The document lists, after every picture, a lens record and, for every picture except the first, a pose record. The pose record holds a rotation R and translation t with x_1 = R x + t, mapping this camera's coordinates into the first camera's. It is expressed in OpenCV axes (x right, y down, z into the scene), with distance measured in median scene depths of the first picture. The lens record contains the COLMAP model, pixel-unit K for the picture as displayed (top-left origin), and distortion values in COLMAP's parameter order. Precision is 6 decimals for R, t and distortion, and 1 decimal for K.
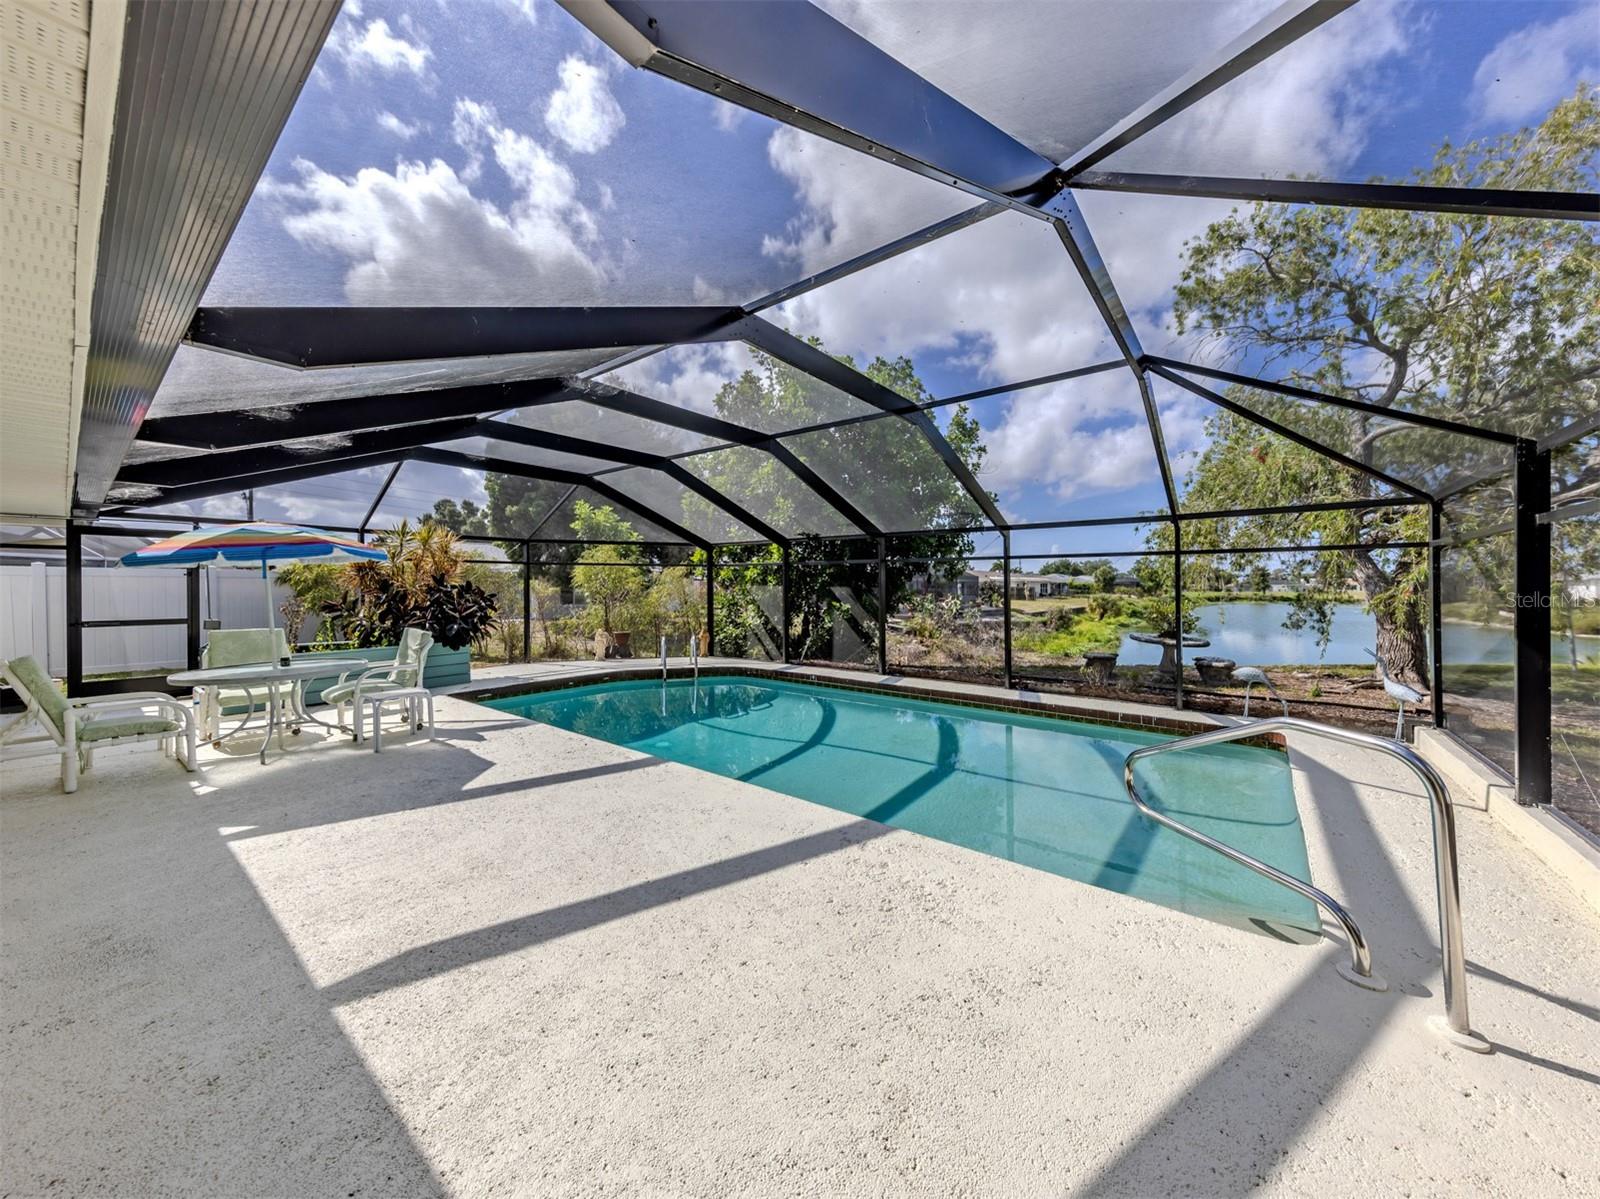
lens RADIAL K [[748.1, 0, 800.0], [0, 748.1, 599.5], [0, 0, 1]] dist [-0.000974, -0.000067]
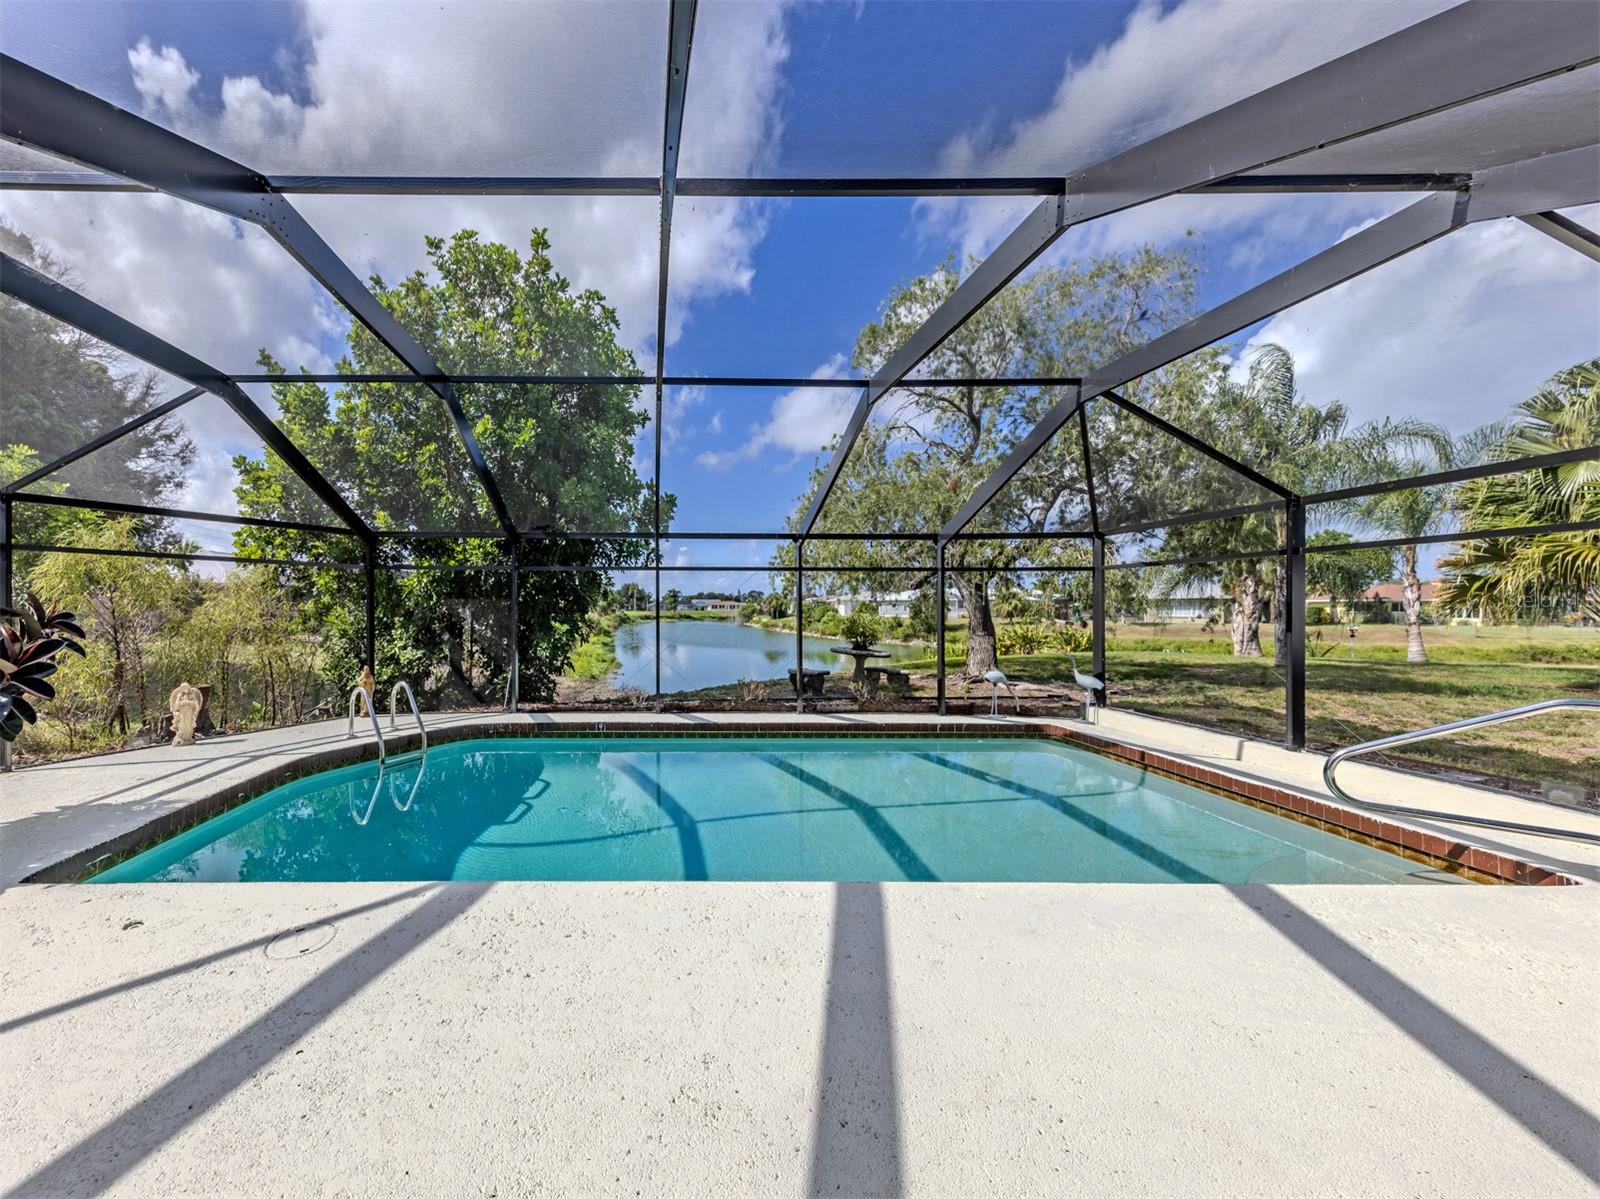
lens RADIAL K [[748.1, 0, 800.0], [0, 748.1, 599.5], [0, 0, 1]] dist [-0.000974, -0.000067]
pose [[0.676141, 0.000856, 0.736771, -0.367381], [0.008652, 0.999921, -0.009102, -0.012884], [-0.736721, 0.012529, 0.676081, 0.320090]]
